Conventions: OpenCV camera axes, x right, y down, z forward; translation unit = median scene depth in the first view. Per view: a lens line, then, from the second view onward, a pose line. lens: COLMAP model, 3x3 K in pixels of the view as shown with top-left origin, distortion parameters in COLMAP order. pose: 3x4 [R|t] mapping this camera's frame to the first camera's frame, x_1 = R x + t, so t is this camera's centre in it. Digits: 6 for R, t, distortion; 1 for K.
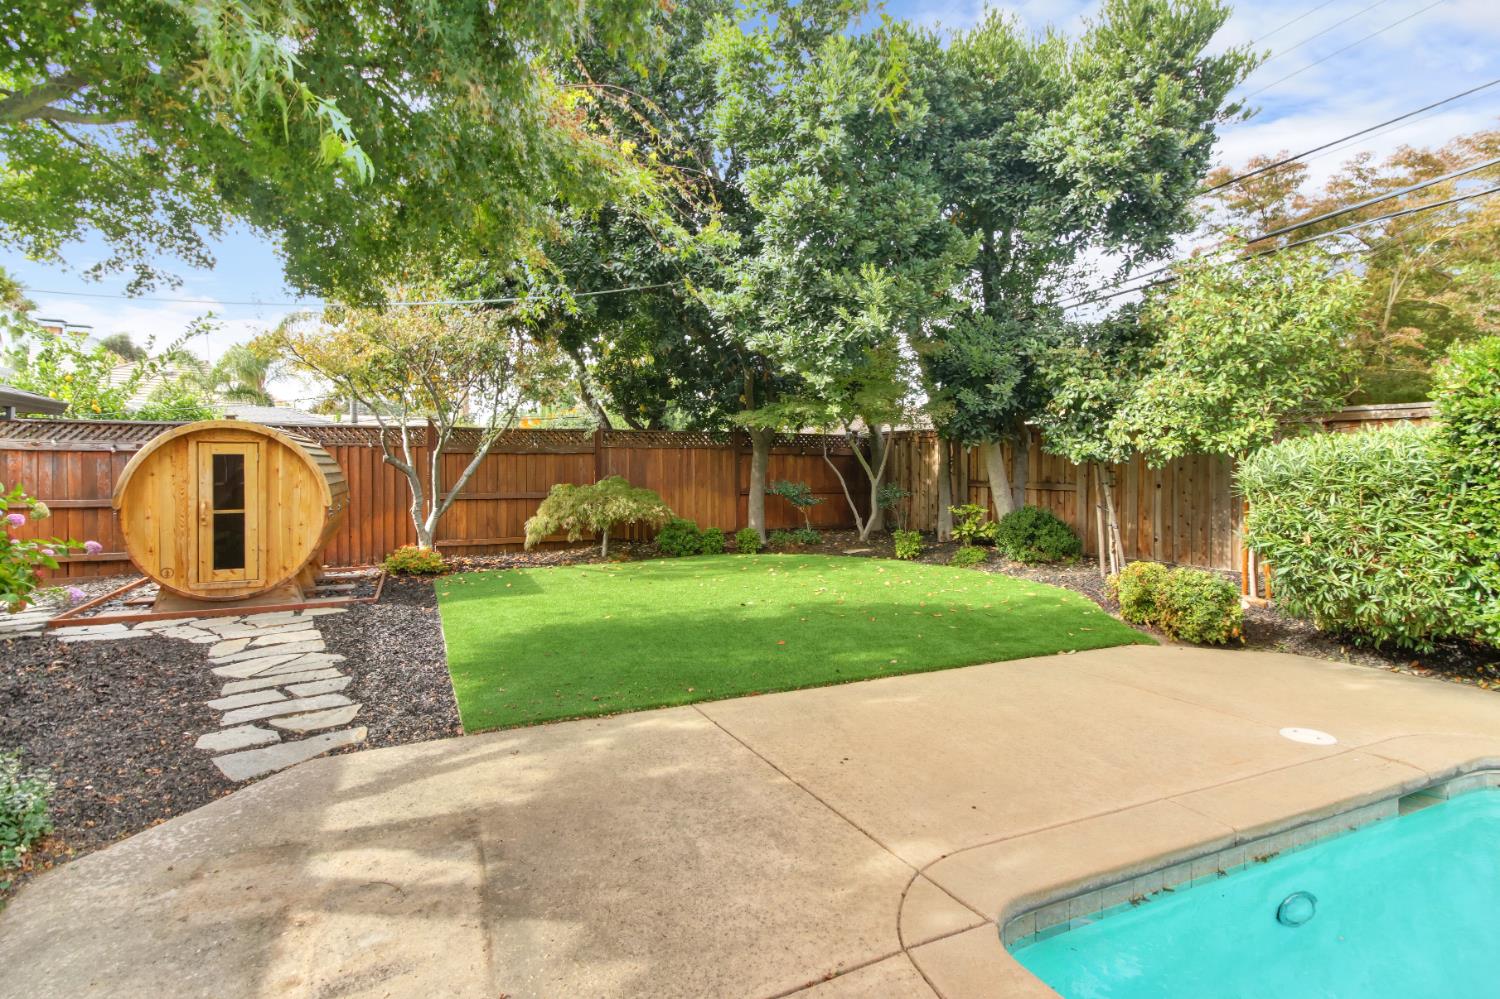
lens RADIAL K [[688.8, 0, 749.4], [0, 688.8, 488.3], [0, 0, 1]] dist [-0.004884, -0.001072]
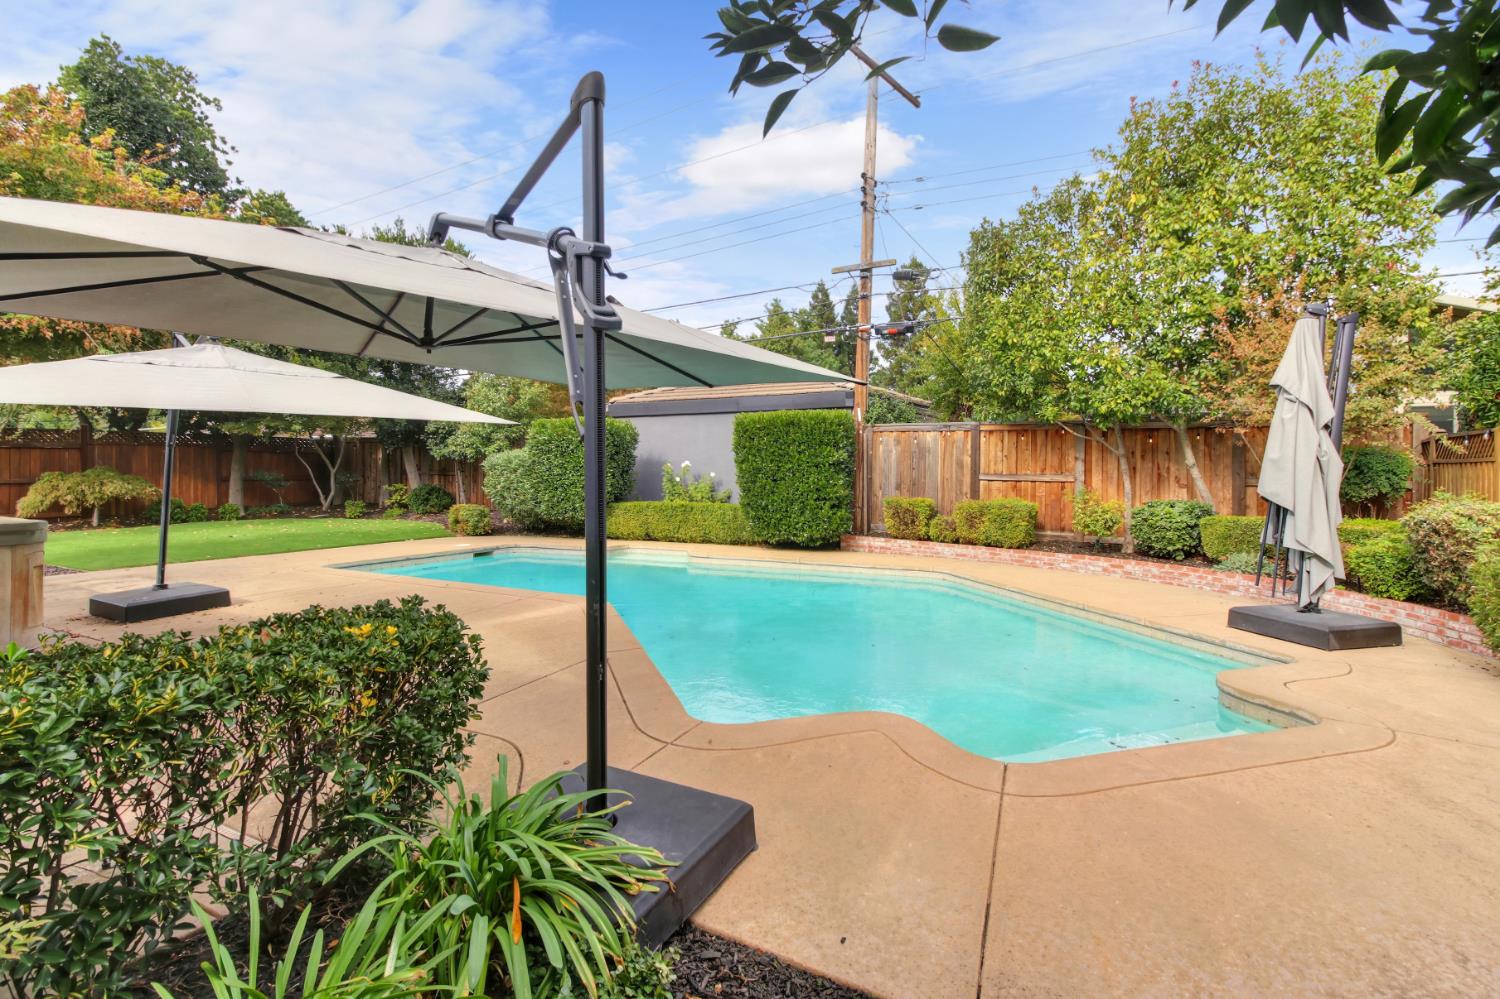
lens RADIAL K [[688.8, 0, 749.6], [0, 688.8, 466.6], [0, 0, 1]] dist [-0.004884, -0.001072]
pose [[0.782583, 0.004437, 0.622530, -0.047187], [0.013626, 0.999613, -0.024254, 0.033149], [-0.622397, 0.027464, 0.782220, -0.823451]]
